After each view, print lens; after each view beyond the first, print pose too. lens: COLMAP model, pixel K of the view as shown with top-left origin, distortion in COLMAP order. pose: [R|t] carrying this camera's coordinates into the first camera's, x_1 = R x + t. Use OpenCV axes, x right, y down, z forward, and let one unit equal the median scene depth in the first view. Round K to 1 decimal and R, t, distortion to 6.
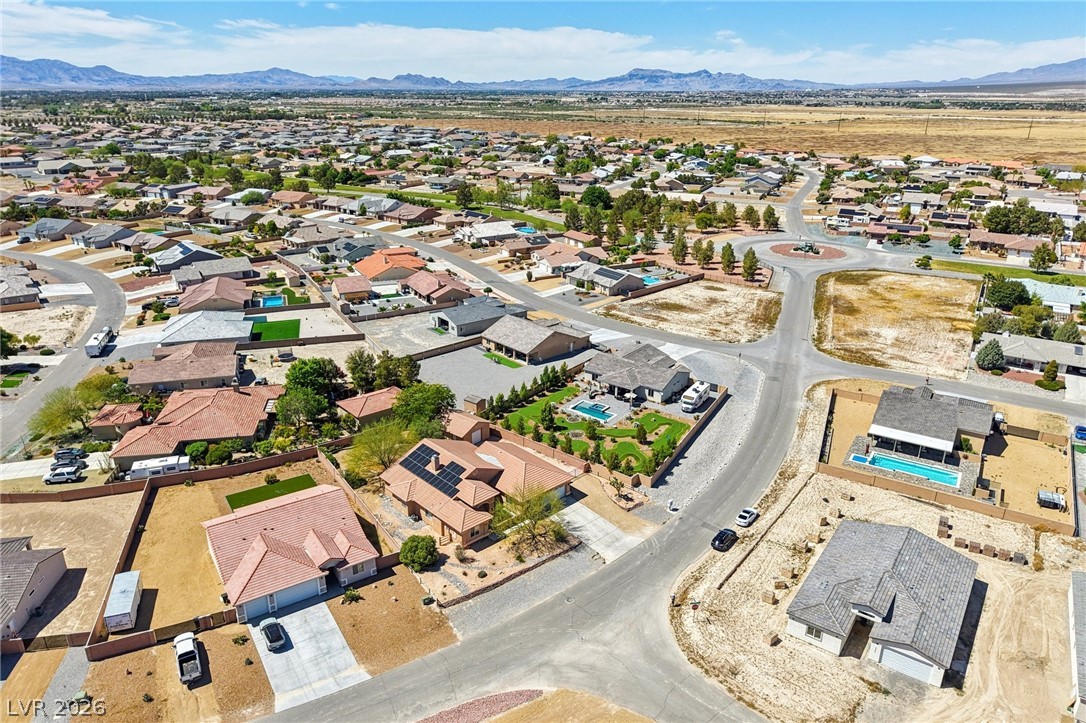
lens RADIAL K [[734.0, 0, 540.8], [0, 734.0, 360.2], [0, 0, 1]] dist [0.018297, -0.020775]
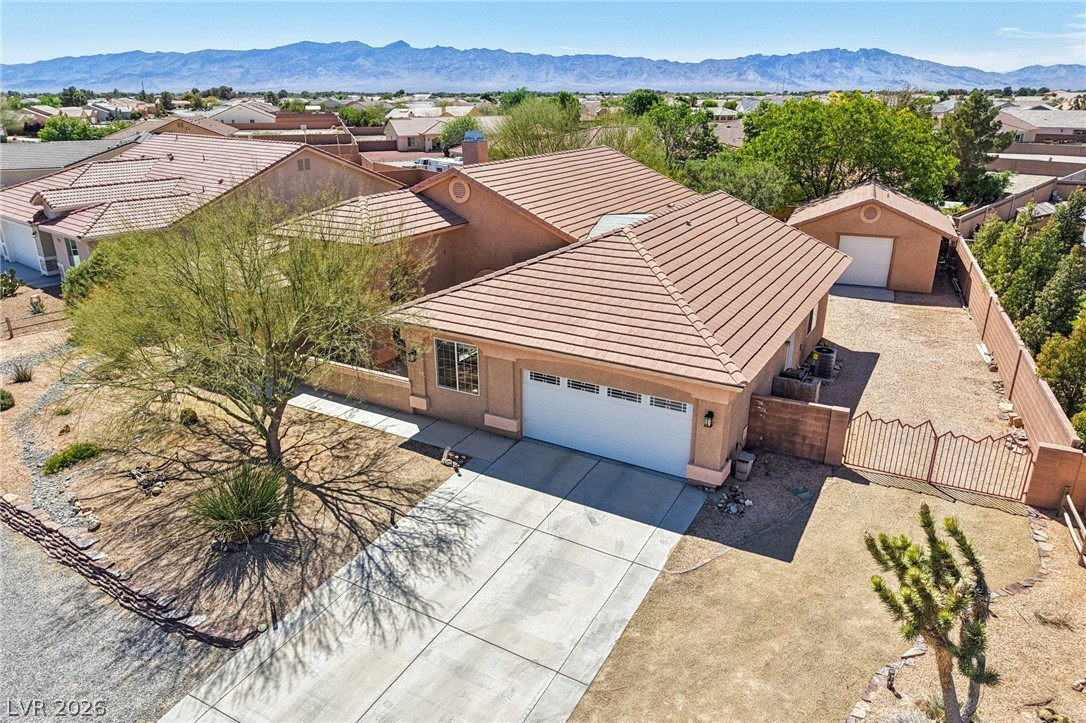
lens RADIAL K [[734.0, 0, 548.0], [0, 734.0, 363.2], [0, 0, 1]] dist [0.018297, -0.020775]
pose [[0.290197, 0.324475, -0.900279, 0.063924], [-0.335844, 0.915458, 0.221689, 0.052308], [0.896100, 0.238019, 0.374636, 0.349497]]
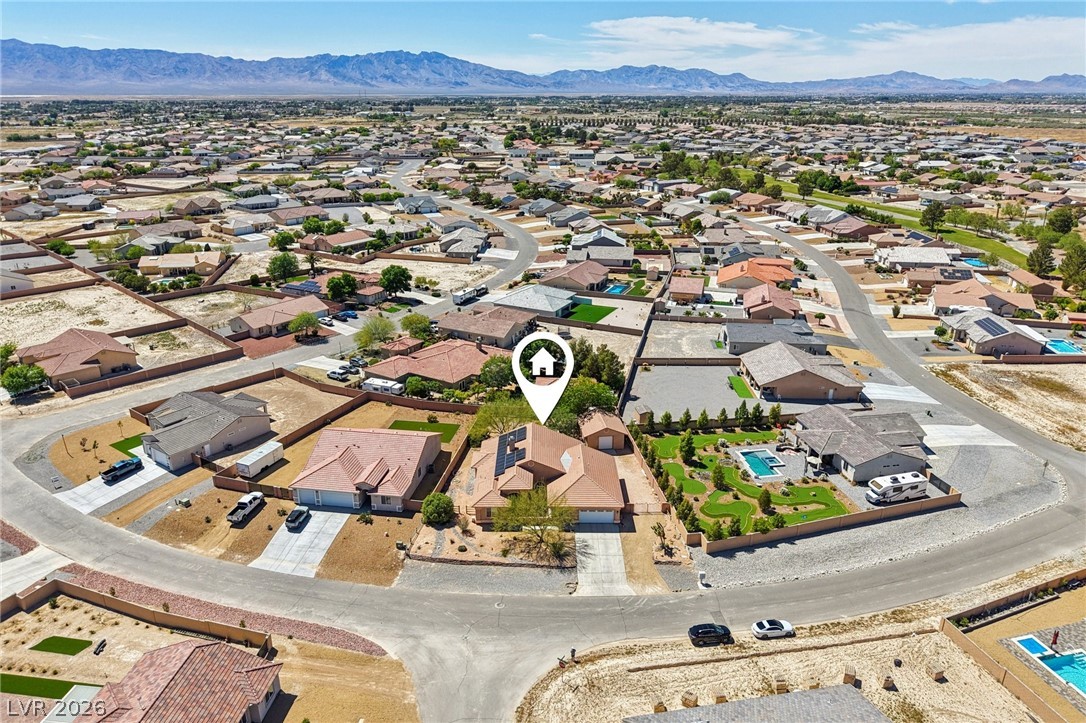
lens RADIAL K [[734.0, 0, 536.3], [0, 734.0, 367.4], [0, 0, 1]] dist [0.018297, -0.020775]
pose [[0.725350, 0.235341, -0.646902, 0.202576], [-0.233351, 0.968166, 0.090567, -0.027072], [0.647622, 0.085262, 0.757176, 0.079614]]
